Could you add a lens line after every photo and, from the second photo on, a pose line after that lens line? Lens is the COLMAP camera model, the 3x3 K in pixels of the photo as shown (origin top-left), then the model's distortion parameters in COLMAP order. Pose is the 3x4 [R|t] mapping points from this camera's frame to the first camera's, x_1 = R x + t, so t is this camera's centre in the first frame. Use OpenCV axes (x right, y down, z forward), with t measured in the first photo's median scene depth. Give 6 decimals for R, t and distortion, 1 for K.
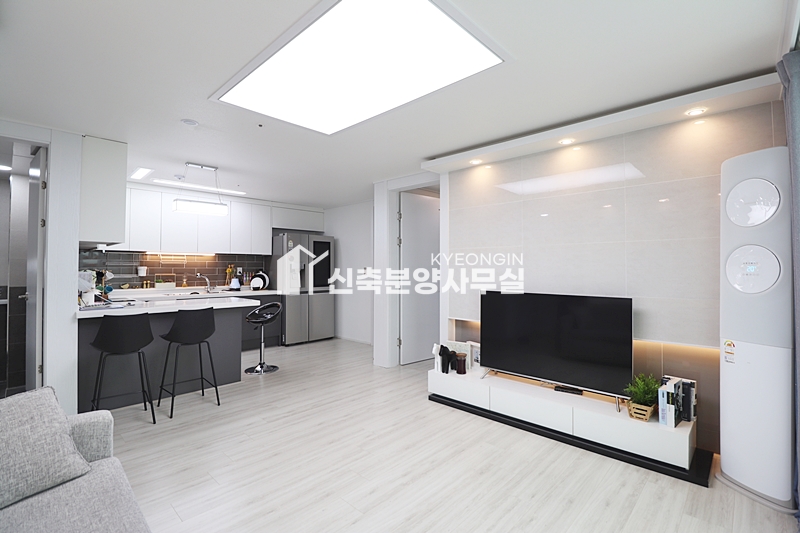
lens RADIAL K [[371.5, 0, 402.4], [0, 371.5, 258.9], [0, 0, 1]] dist [0.001276, -0.014364]
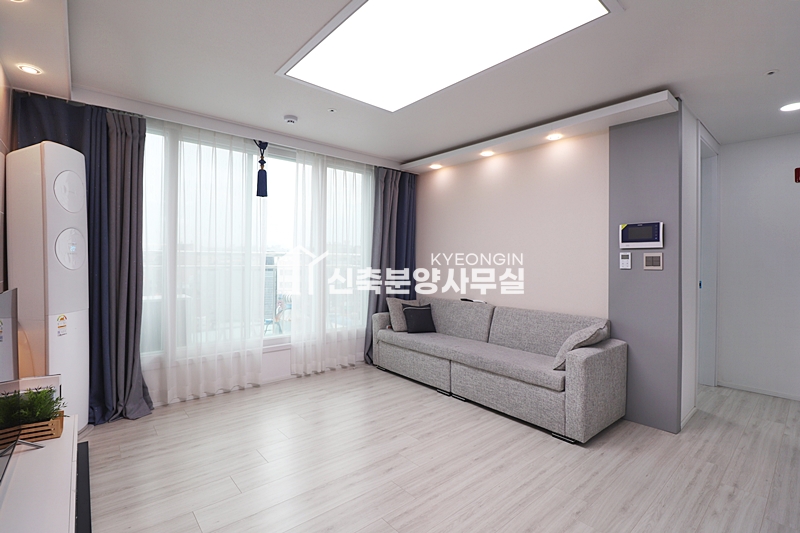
lens RADIAL K [[365.6, 0, 405.0], [0, 365.6, 260.5], [0, 0, 1]] dist [0.001163, -0.013699]
pose [[-0.996025, -0.011577, 0.088314, -0.123804], [-0.013704, 0.999629, -0.023526, 0.045493], [-0.088009, -0.024642, -0.995815, 1.212912]]
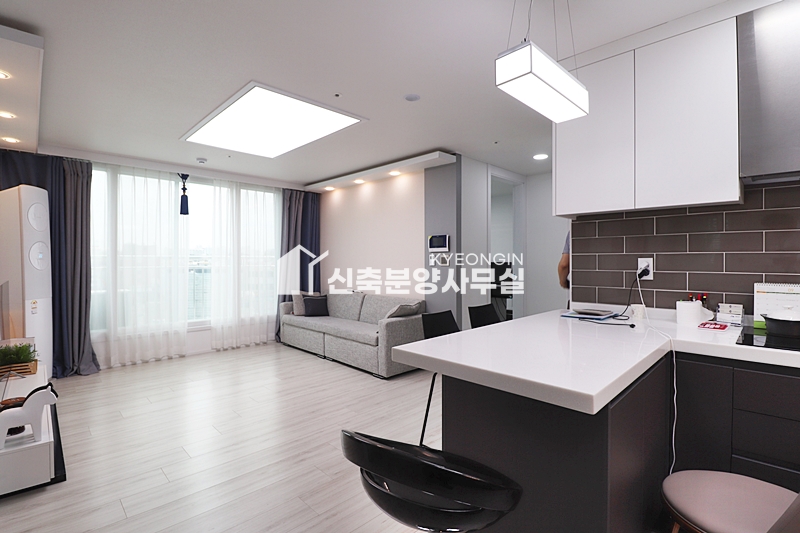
lens RADIAL K [[369.3, 0, 404.7], [0, 369.3, 261.2], [0, 0, 1]] dist [0.000766, -0.014534]
pose [[-0.999755, -0.001633, 0.022052, -0.477513], [-0.002126, 0.999748, -0.022352, 0.050937], [-0.022010, -0.022393, -0.999507, 1.581216]]
